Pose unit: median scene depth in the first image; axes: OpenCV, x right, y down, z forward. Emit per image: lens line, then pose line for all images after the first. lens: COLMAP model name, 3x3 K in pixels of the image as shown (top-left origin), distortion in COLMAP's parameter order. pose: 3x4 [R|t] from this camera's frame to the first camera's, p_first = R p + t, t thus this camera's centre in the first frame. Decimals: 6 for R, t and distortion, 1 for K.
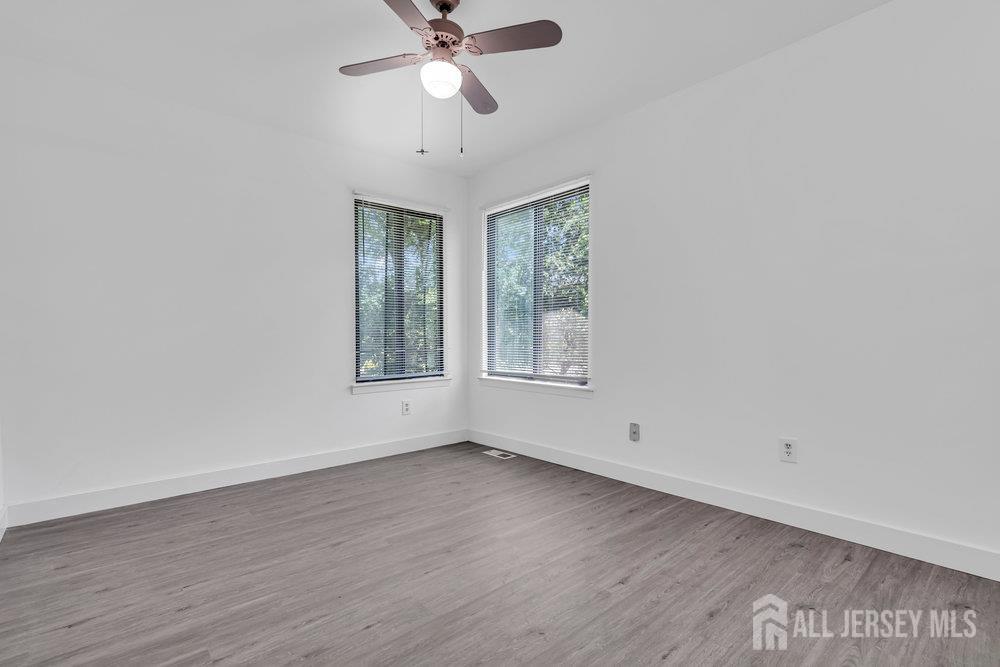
lens RADIAL K [[460.4, 0, 499.6], [0, 460.4, 334.7], [0, 0, 1]] dist [-0.002157, -0.000905]
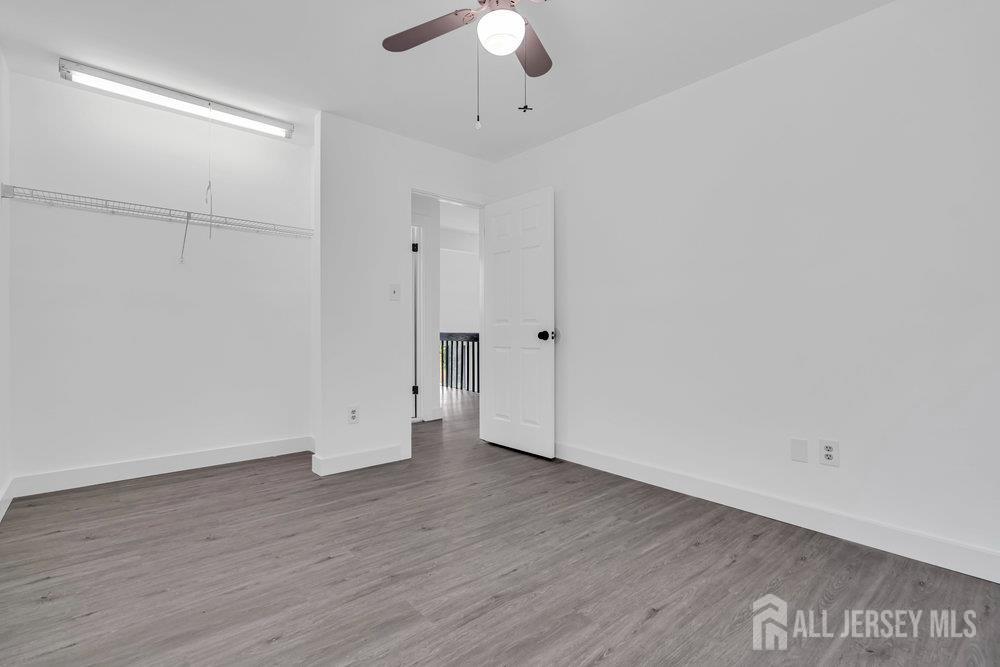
lens RADIAL K [[460.4, 0, 500.4], [0, 460.4, 332.5], [0, 0, 1]] dist [-0.002157, -0.000905]
pose [[-0.999949, -0.000863, 0.010024, -0.136477], [-0.000865, 1.000000, -0.000157, 0.012497], [-0.010024, -0.000165, -0.999950, 1.970474]]
